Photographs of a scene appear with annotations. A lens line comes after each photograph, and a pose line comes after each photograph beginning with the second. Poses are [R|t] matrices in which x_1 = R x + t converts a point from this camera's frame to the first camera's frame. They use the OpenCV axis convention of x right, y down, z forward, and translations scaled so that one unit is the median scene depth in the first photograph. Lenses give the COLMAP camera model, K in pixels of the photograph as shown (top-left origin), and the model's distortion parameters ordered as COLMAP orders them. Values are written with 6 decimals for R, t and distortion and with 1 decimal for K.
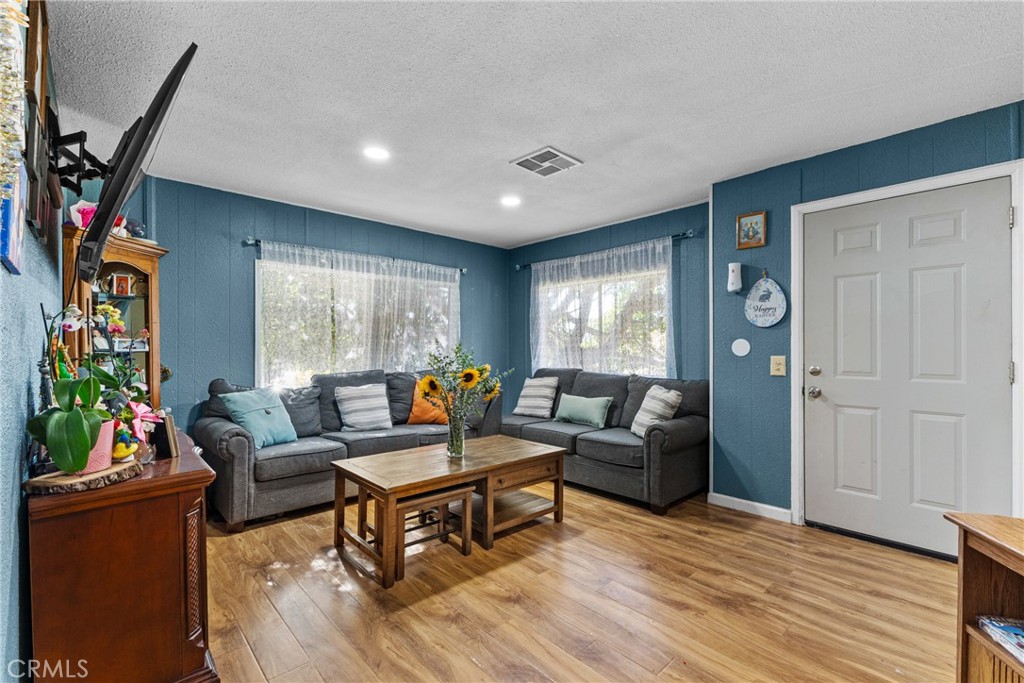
lens RADIAL K [[455.5, 0, 512.3], [0, 455.5, 347.6], [0, 0, 1]] dist [0.000416, -0.000077]
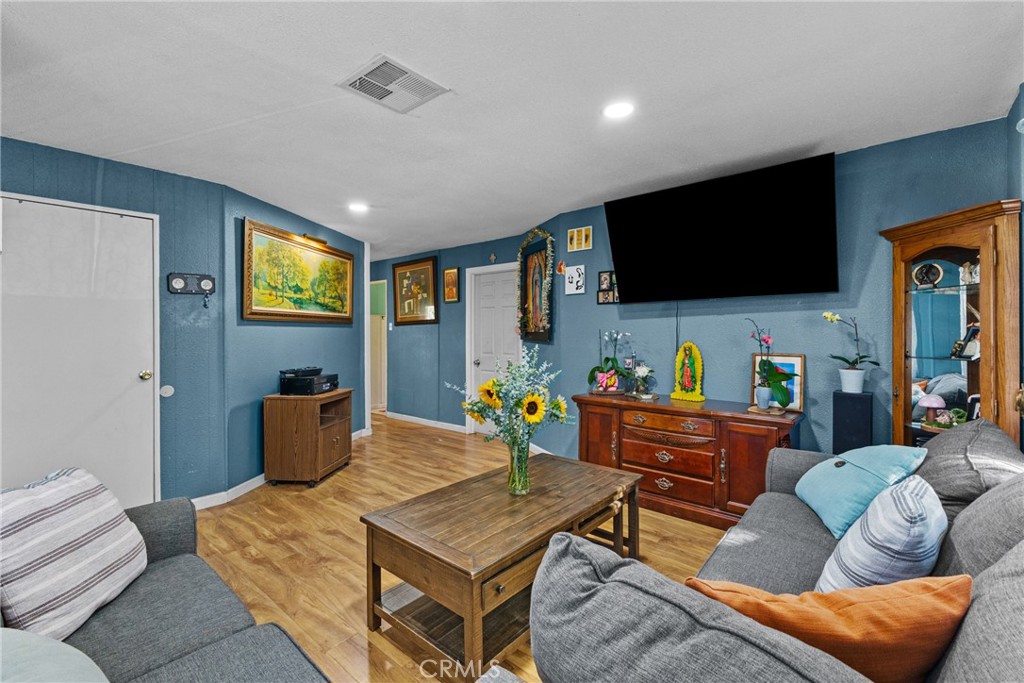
lens RADIAL K [[440.3, 0, 512.6], [0, 440.3, 336.3], [0, 0, 1]] dist [0.000841, -0.000011]
pose [[-0.992761, 0.004121, -0.120033, -0.020696], [0.003656, 0.999985, 0.004096, -0.035313], [0.120048, 0.003628, -0.992761, 1.622515]]
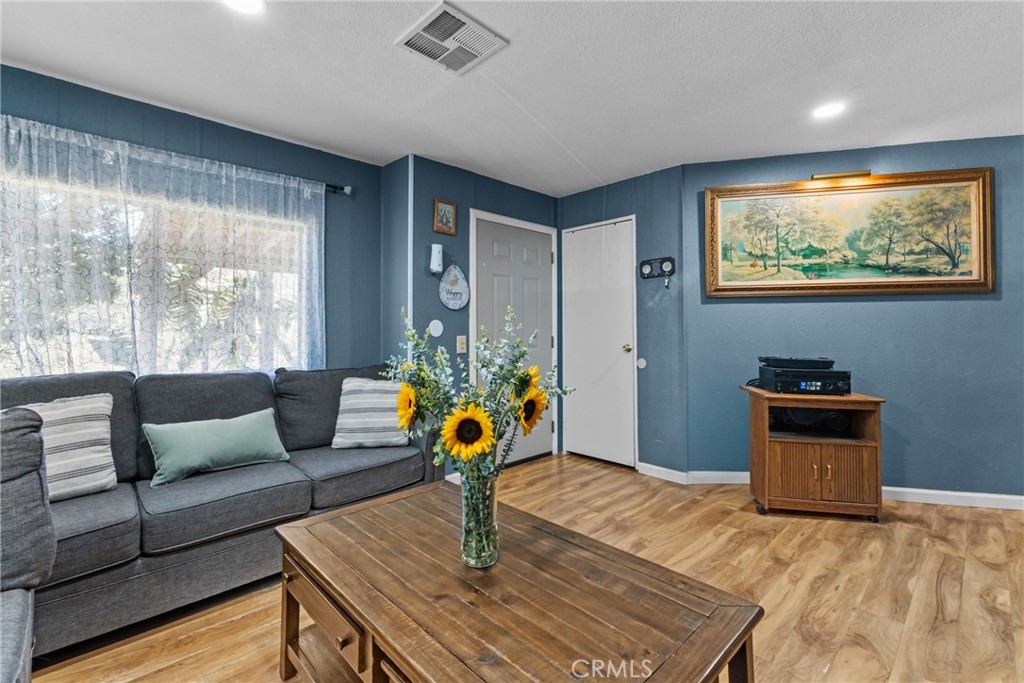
lens RADIAL K [[453.4, 0, 513.2], [0, 453.4, 316.6], [0, 0, 1]] dist [0.002307, 0.000072]
pose [[-0.028668, 0.027592, 0.999208, -0.546173], [-0.002098, 0.999615, -0.027664, 0.001380], [-0.999587, -0.002889, -0.028599, 0.906510]]
